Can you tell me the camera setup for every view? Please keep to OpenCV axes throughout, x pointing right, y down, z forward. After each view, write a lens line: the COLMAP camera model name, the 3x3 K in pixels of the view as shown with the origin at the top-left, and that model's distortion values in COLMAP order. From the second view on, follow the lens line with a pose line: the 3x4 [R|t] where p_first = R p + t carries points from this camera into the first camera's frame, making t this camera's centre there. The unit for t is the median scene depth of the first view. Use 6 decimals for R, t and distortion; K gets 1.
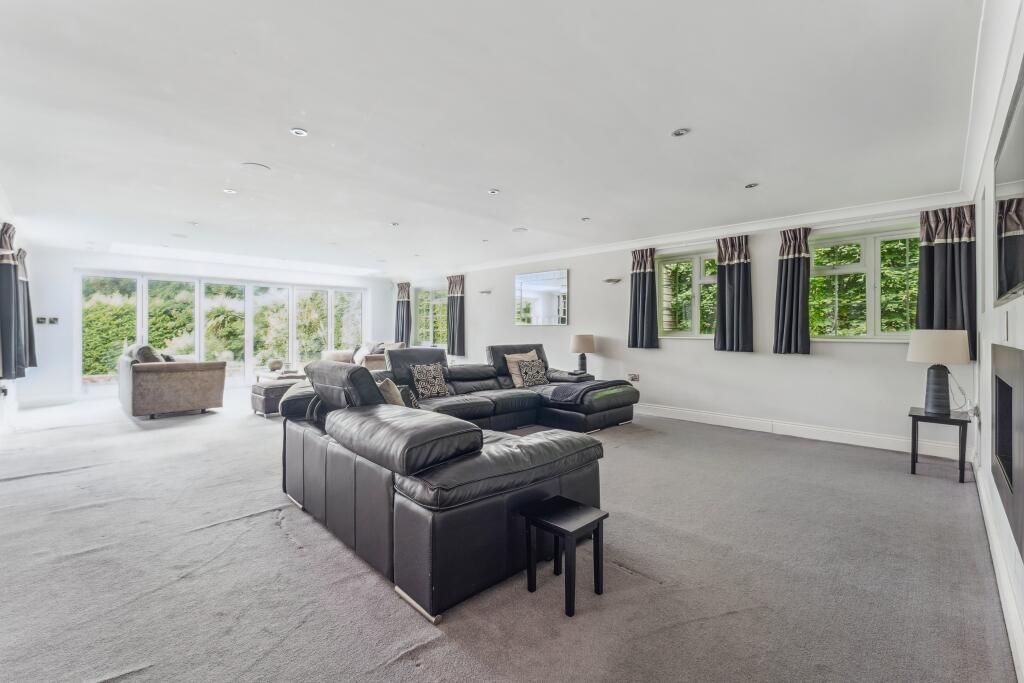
lens RADIAL K [[435.2, 0, 509.0], [0, 435.2, 331.5], [0, 0, 1]] dist [-0.000246, 0.000040]
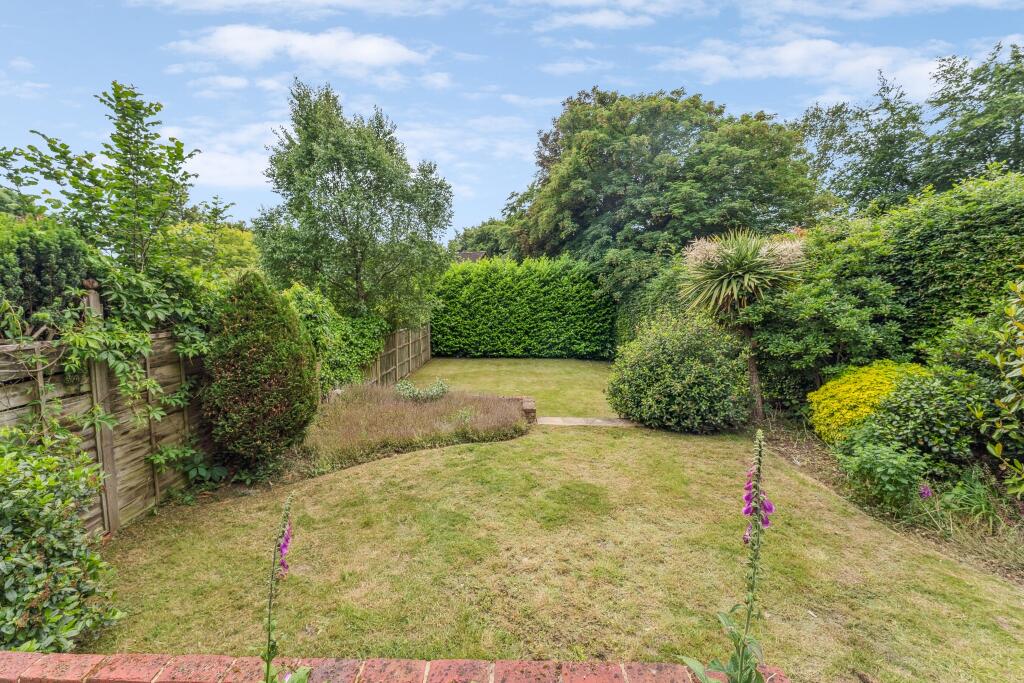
lens RADIAL K [[419.8, 0, 519.1], [0, 419.8, 334.6], [0, 0, 1]] dist [0.015921, 0.000033]
pose [[0.717676, 0.071569, -0.692689, -0.885841], [-0.010178, 0.995677, 0.092328, -0.023938], [0.696302, -0.059212, 0.715302, 0.916329]]
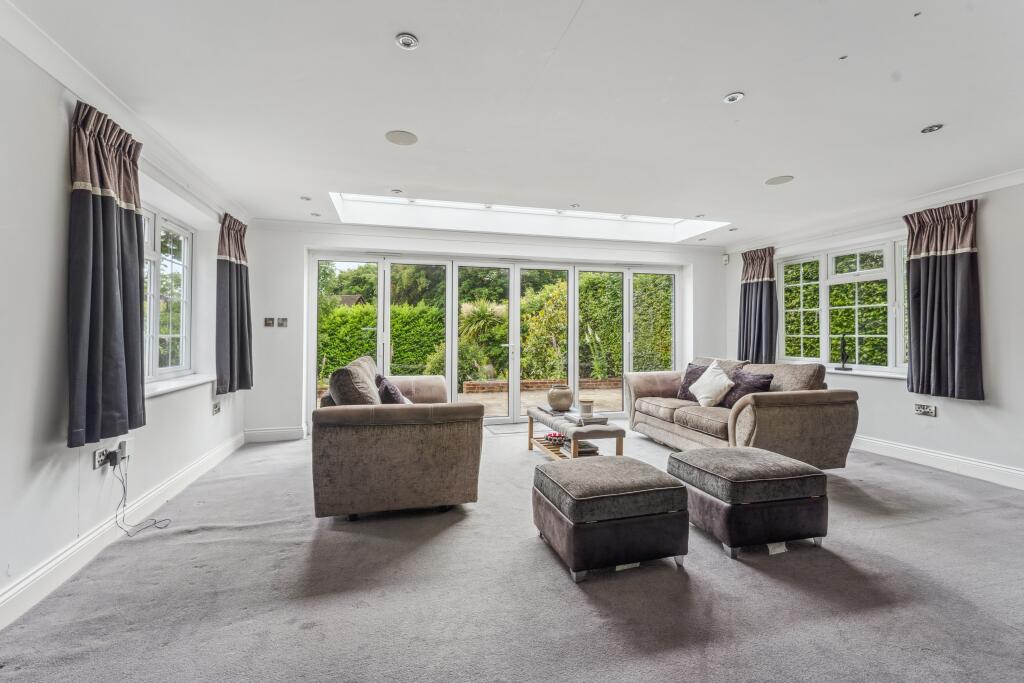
lens RADIAL K [[435.2, 0, 509.5], [0, 435.2, 334.4], [0, 0, 1]] dist [-0.000246, 0.000040]
pose [[0.866057, -0.000189, -0.499946, -0.240063], [-0.003179, 0.999978, -0.005887, -0.001001], [0.499936, 0.006688, 0.866037, 0.372749]]
